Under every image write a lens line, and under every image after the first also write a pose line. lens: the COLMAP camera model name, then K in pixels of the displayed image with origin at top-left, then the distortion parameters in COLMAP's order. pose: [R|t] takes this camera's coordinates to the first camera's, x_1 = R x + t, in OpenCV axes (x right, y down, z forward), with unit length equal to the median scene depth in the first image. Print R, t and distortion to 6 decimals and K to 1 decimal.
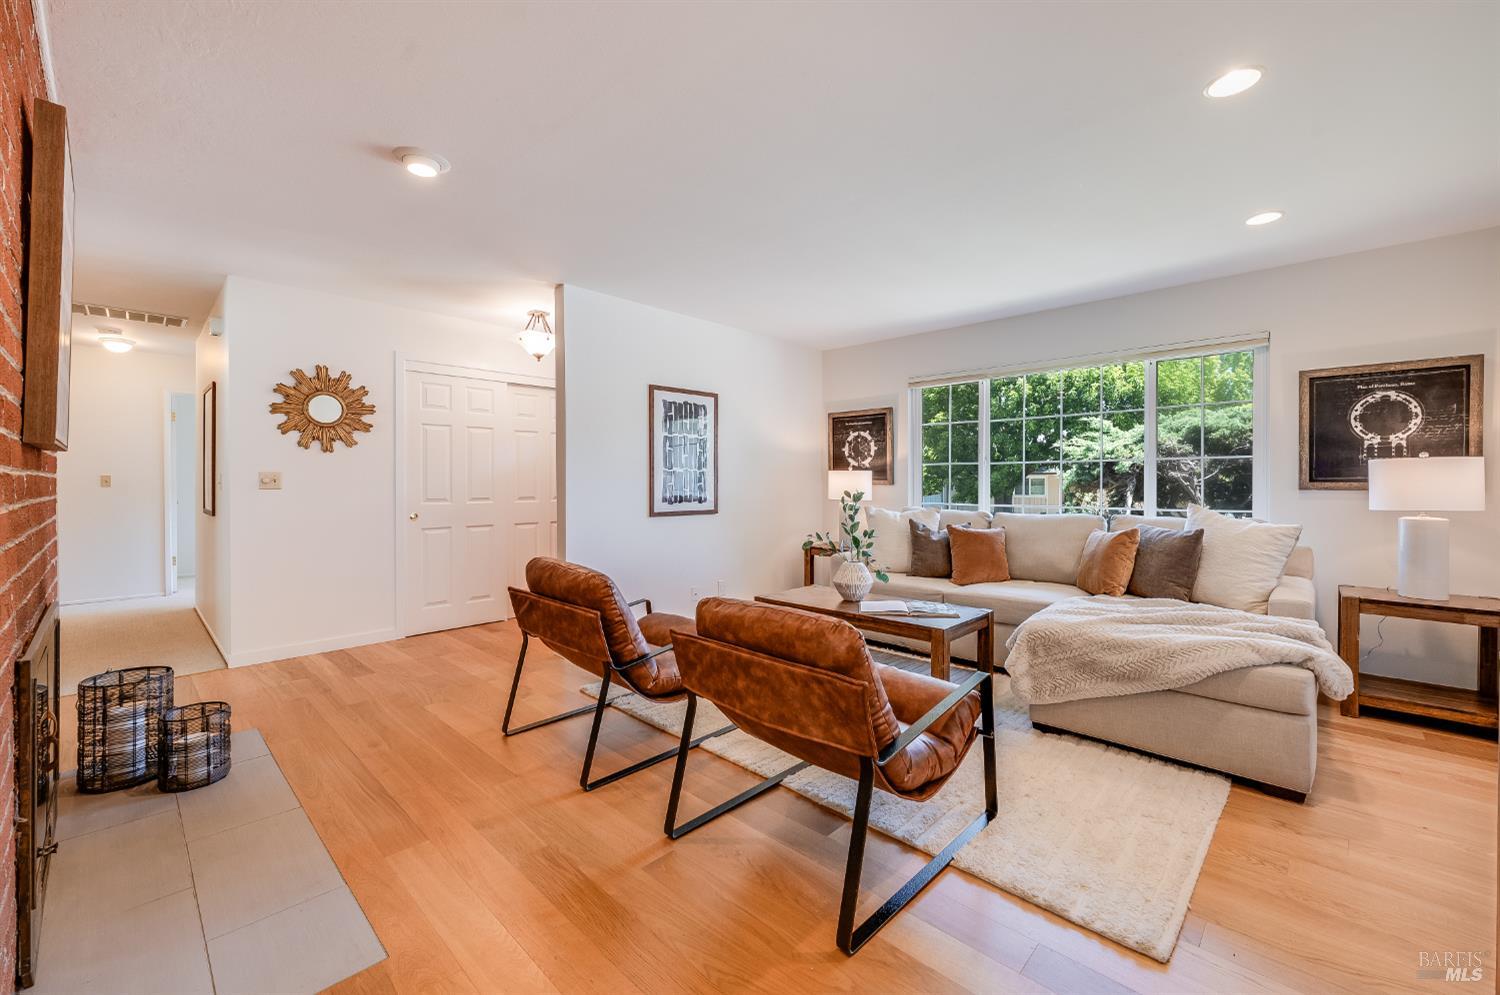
lens RADIAL K [[594.0, 0, 750.0], [0, 594.0, 497.5], [0, 0, 1]] dist [-0.001963, -0.000084]
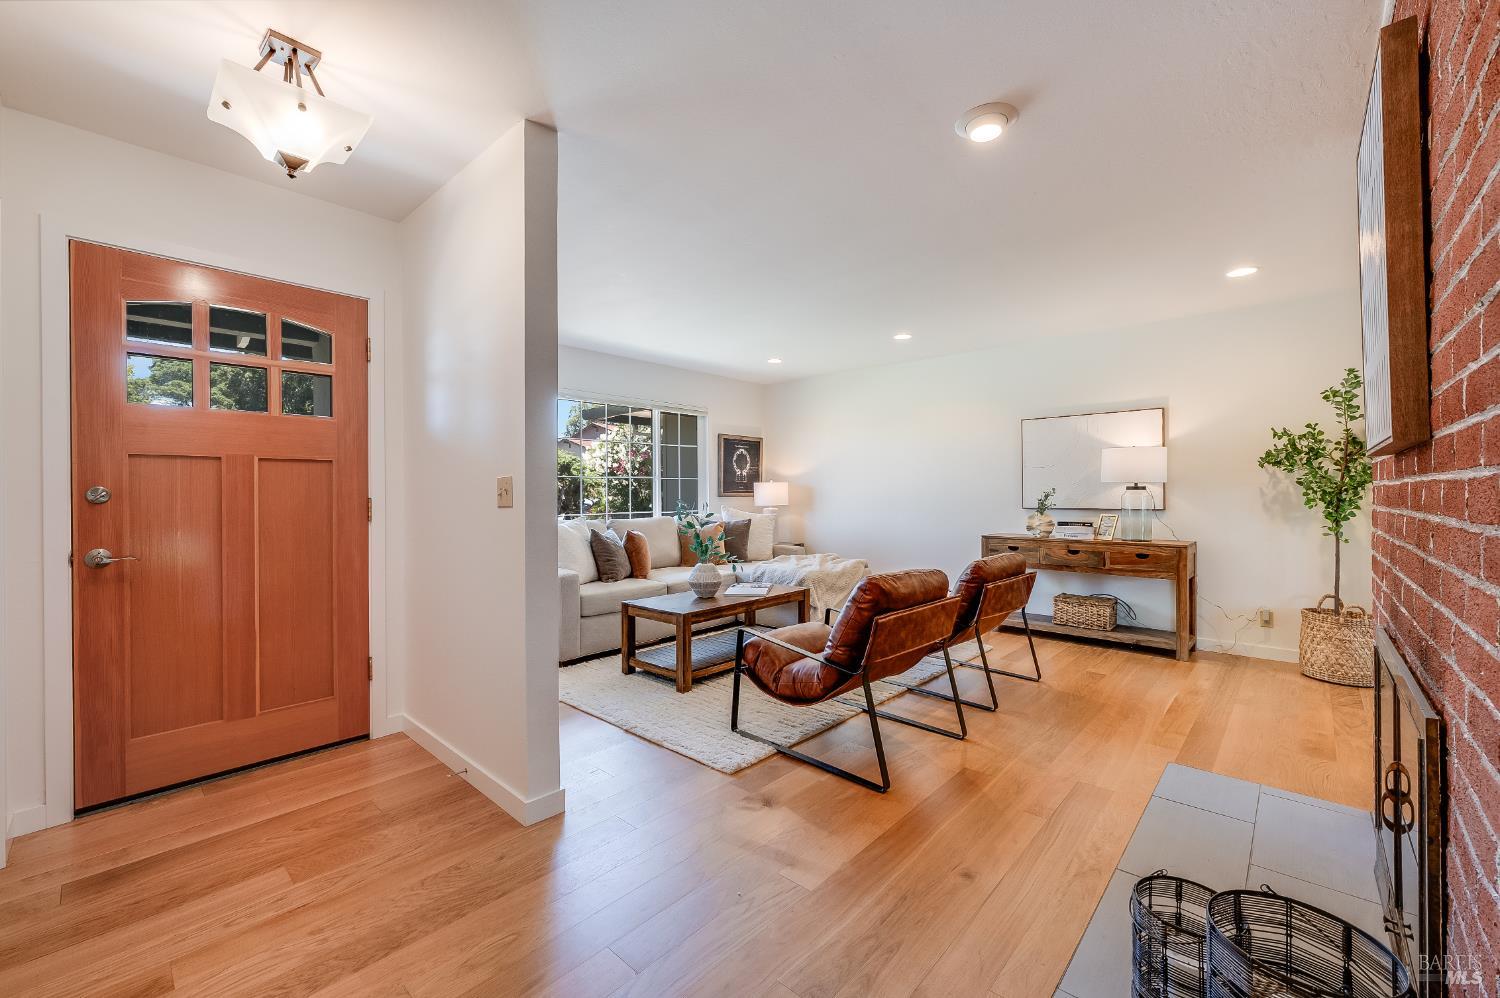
lens RADIAL K [[603.5, 0, 750.0], [0, 603.5, 499.0], [0, 0, 1]] dist [-0.000180, -0.000004]
pose [[-0.017245, -0.016007, 0.999723, -1.053627], [0.019930, 0.999668, 0.016350, -0.037264], [-0.999653, 0.020206, -0.016921, 0.990140]]
